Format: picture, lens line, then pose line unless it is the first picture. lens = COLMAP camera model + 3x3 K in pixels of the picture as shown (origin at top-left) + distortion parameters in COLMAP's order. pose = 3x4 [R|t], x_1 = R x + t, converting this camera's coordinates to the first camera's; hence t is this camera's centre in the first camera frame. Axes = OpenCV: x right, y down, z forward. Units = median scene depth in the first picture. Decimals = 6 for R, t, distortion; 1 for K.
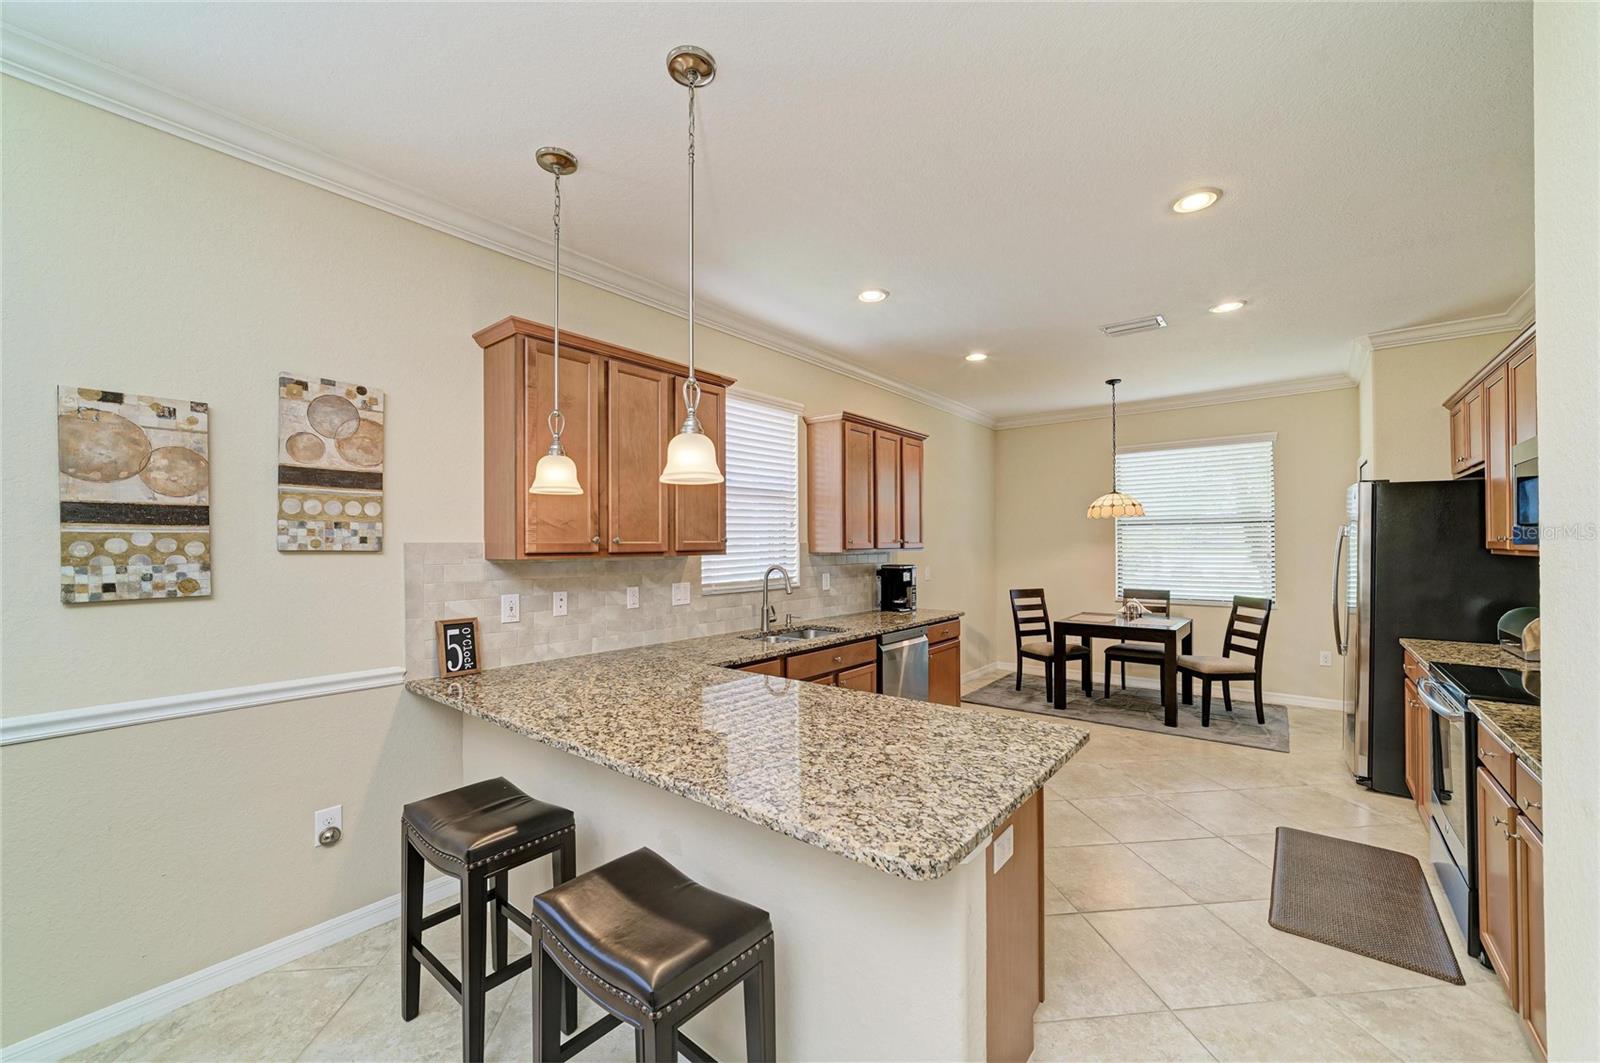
lens RADIAL K [[615.7, 0, 803.0], [0, 615.7, 538.3], [0, 0, 1]] dist [-0.013605, 0.002252]
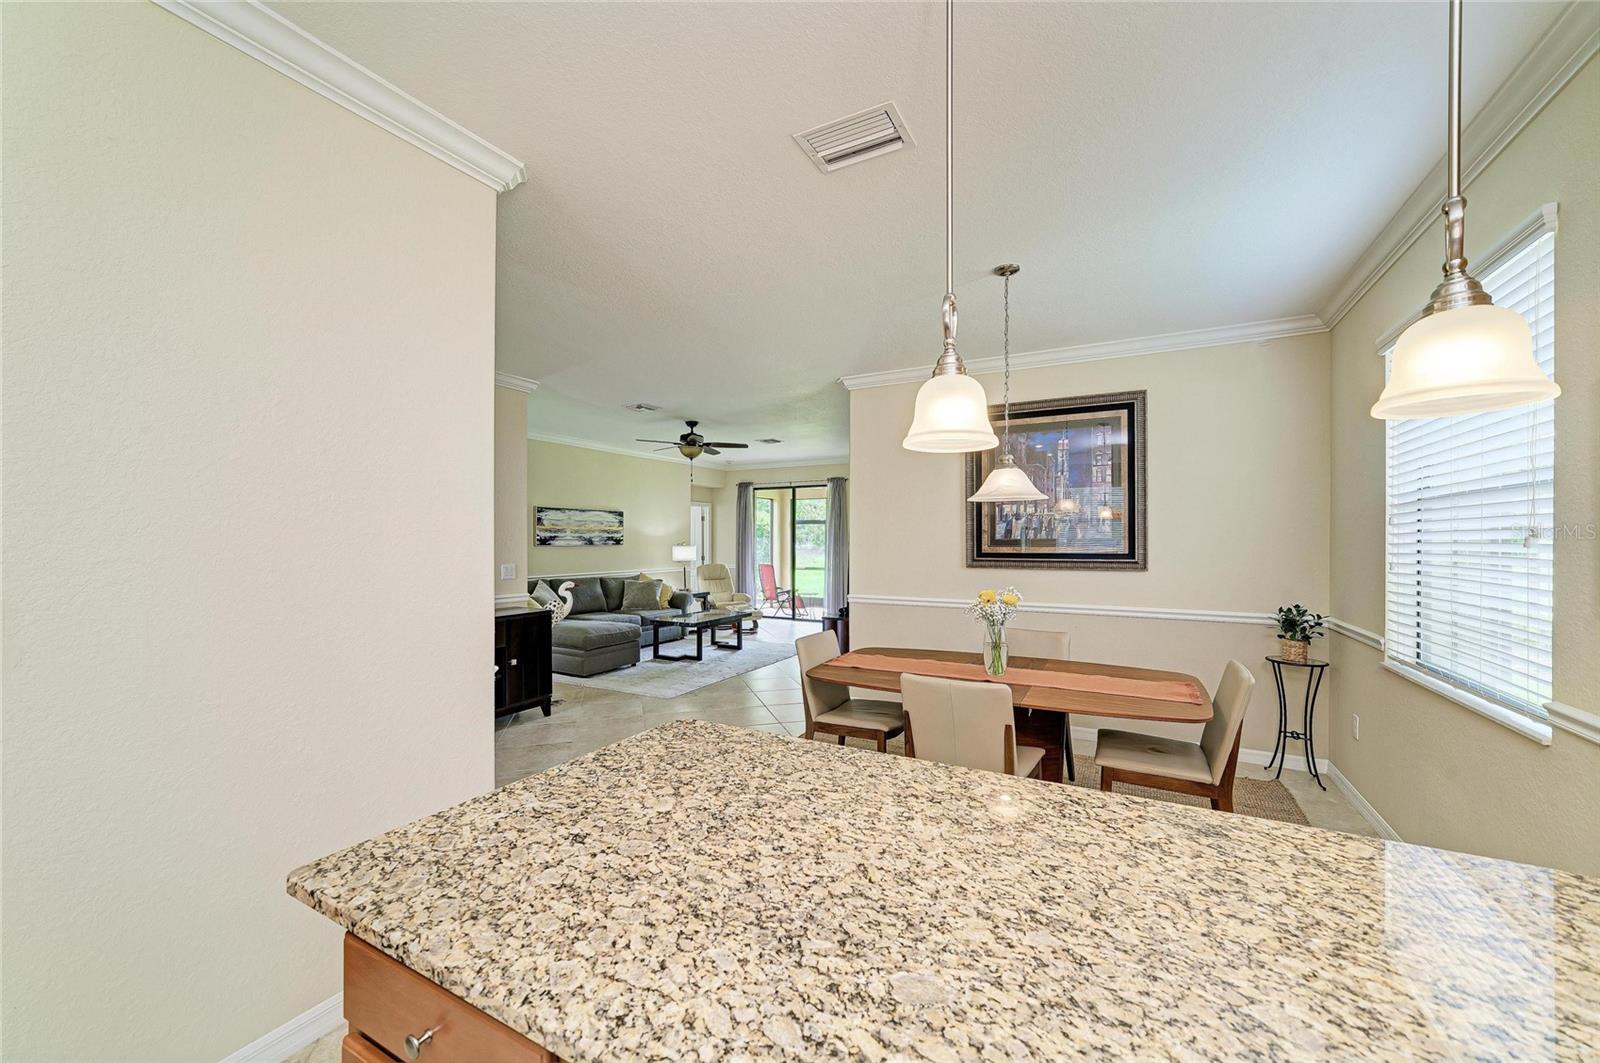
lens RADIAL K [[615.7, 0, 801.9], [0, 615.7, 533.7], [0, 0, 1]] dist [-0.013605, 0.002252]
pose [[-0.983042, 0.003705, -0.183344, 0.059442], [0.007251, 0.999799, -0.018671, 0.009031], [0.183238, -0.019683, -0.982871, 0.917615]]
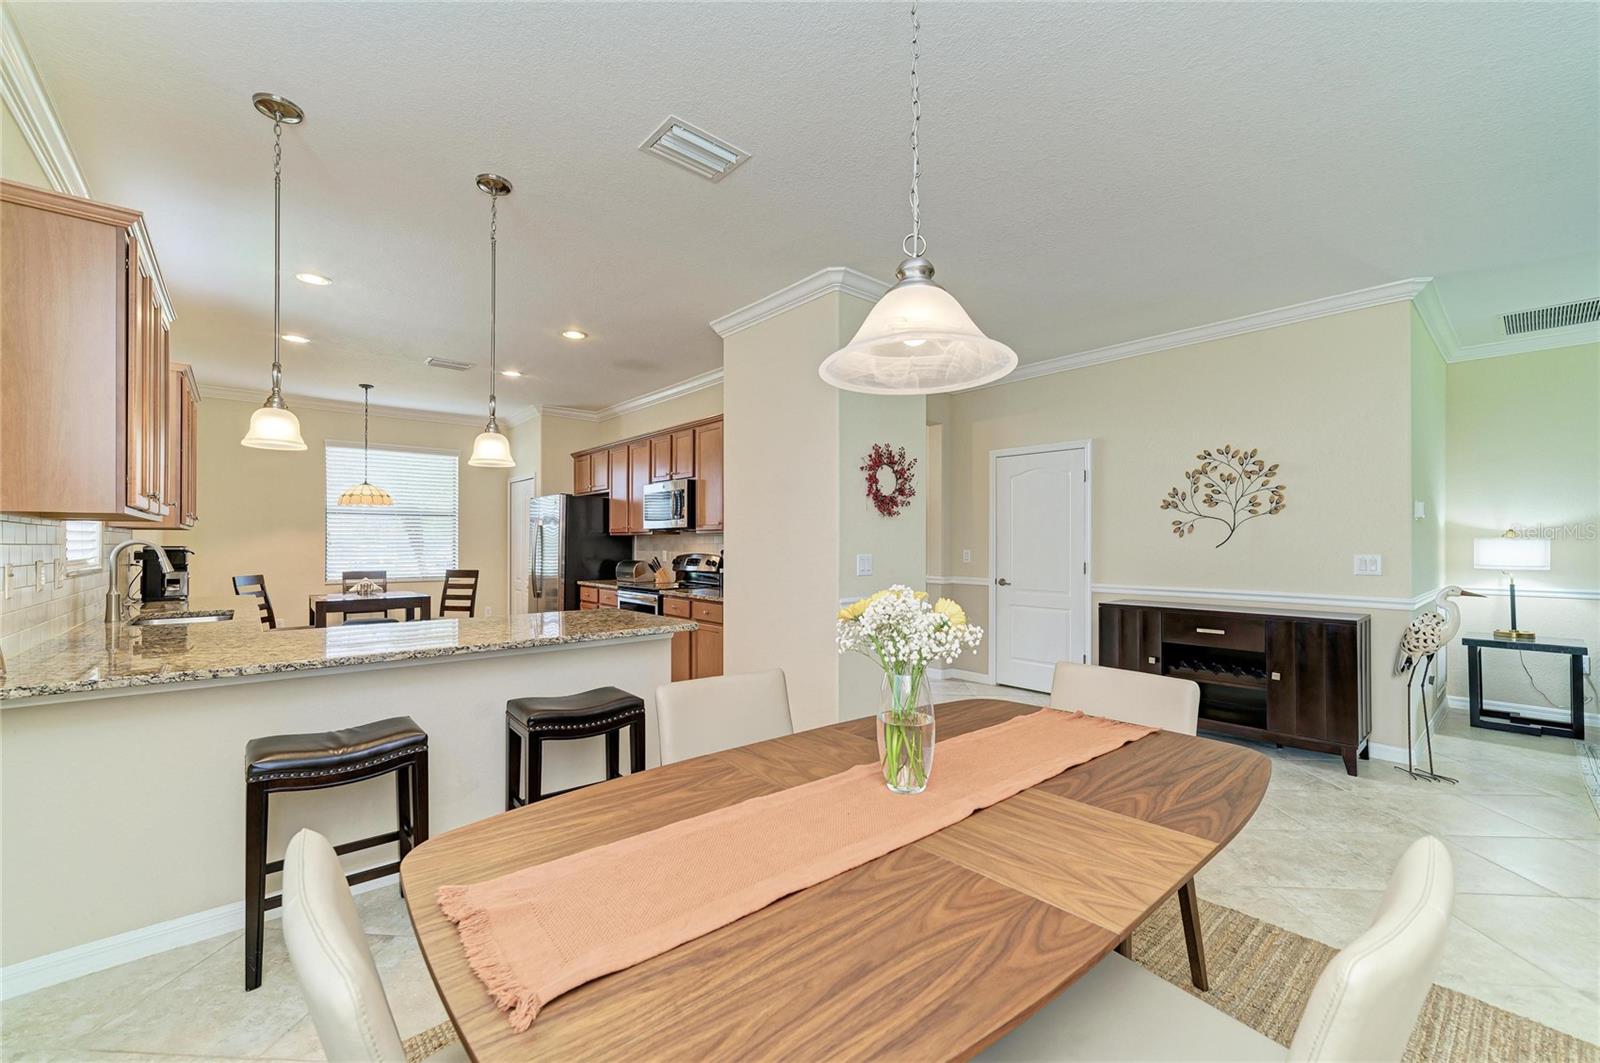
lens RADIAL K [[648.1, 0, 792.8], [0, 648.1, 540.4], [0, 0, 1]] dist [-0.012247, 0.005489]
pose [[0.189388, 0.009431, 0.981857, -0.877983], [-0.010822, 0.999913, -0.007517, 0.052967], [-0.981843, -0.009202, 0.189473, -0.004685]]
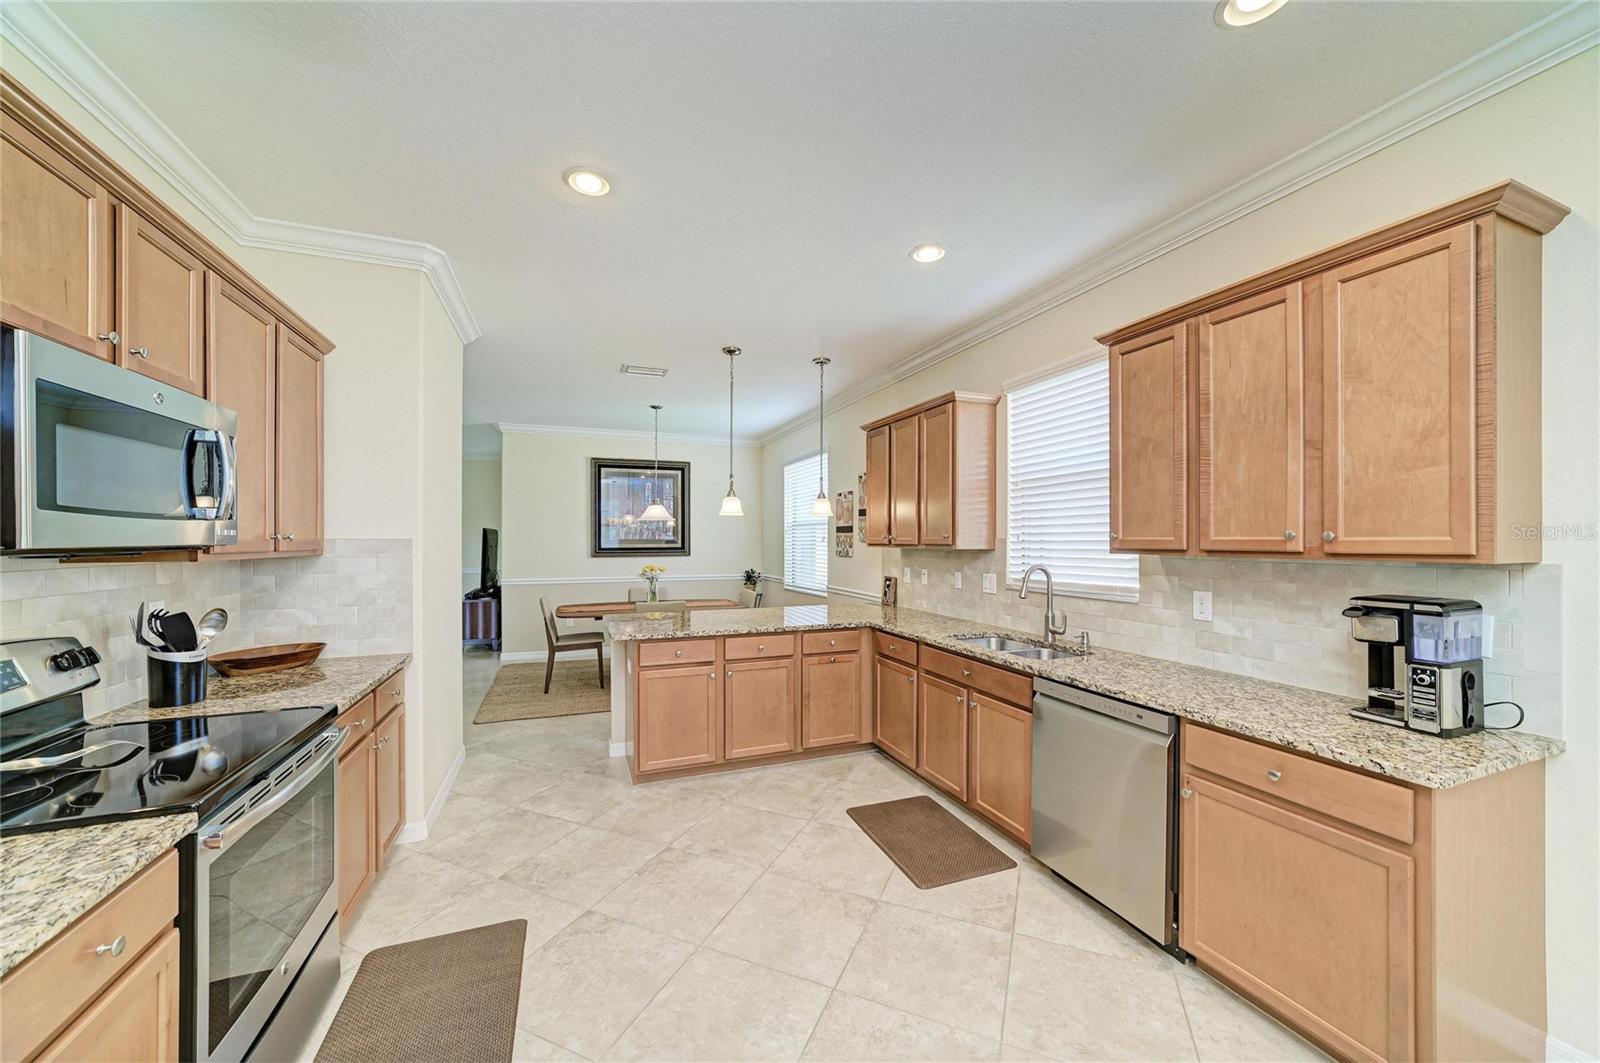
lens RADIAL K [[587.3, 0, 801.9], [0, 587.3, 534.7], [0, 0, 1]] dist [-0.008871, 0.000735]
pose [[-0.489541, -0.002962, -0.871975, 1.012711], [0.009765, 0.999913, -0.008879, 0.007741], [0.871925, -0.012861, -0.489470, 1.369963]]
